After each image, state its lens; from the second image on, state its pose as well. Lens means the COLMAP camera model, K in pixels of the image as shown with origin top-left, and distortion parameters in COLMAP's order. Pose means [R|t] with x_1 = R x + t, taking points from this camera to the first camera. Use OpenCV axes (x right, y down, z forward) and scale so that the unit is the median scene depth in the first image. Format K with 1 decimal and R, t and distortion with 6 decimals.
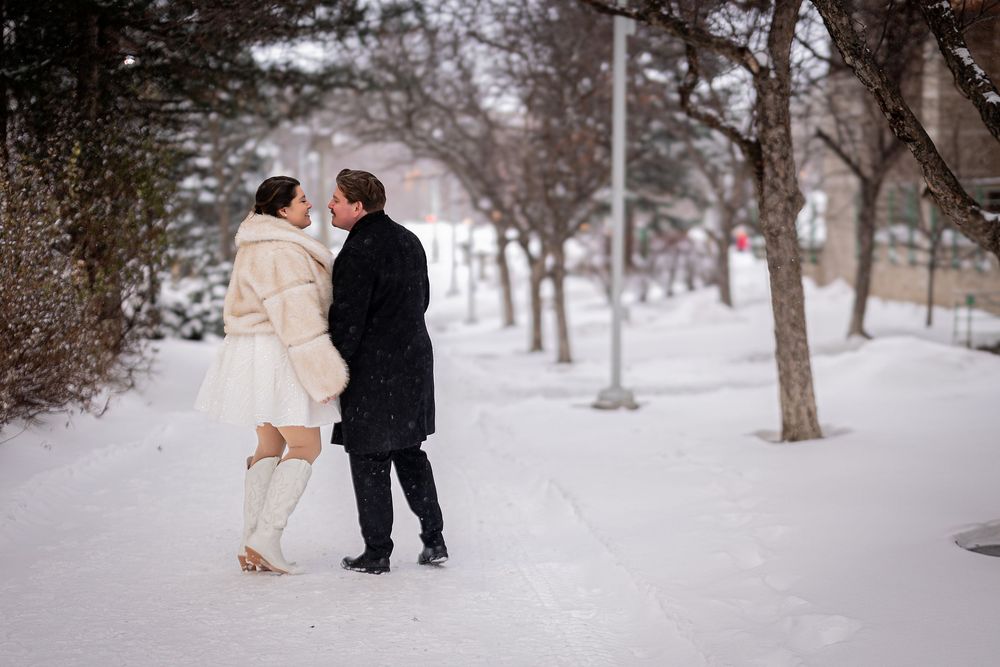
lens RADIAL K [[1367.2, 0, 567.6], [0, 1367.2, 335.3], [0, 0, 1]] dist [0.011948, 0.033884]
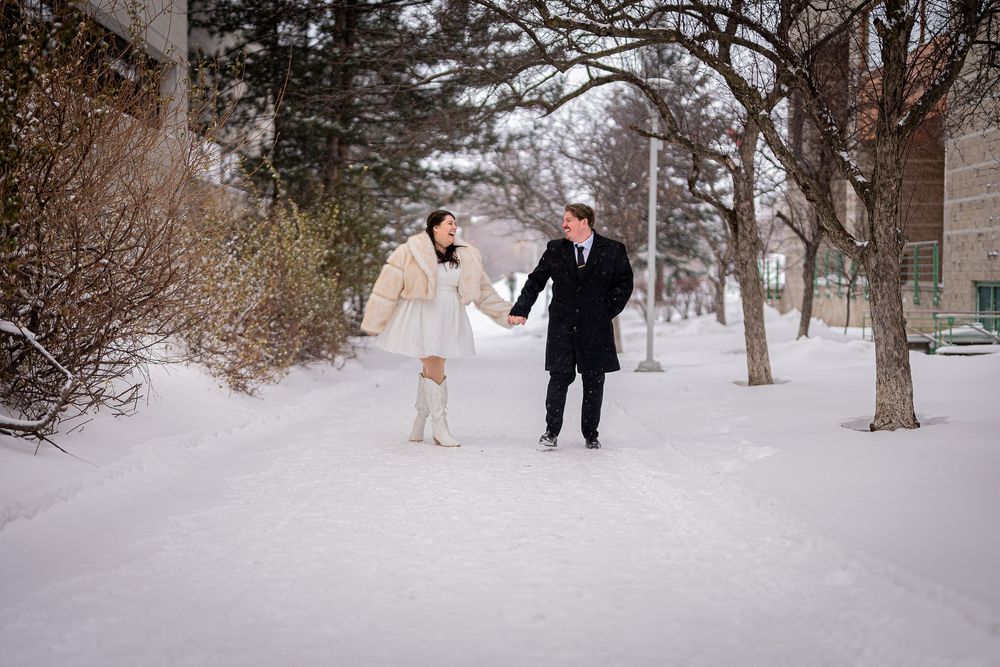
lens RADIAL K [[1367.2, 0, 567.6], [0, 1367.2, 335.3], [0, 0, 1]] dist [0.011948, 0.033884]
pose [[0.999438, 0.011145, -0.031624, -0.010073], [-0.014940, 0.992363, -0.122442, 0.189596], [0.030018, 0.122845, 0.991972, -0.566612]]
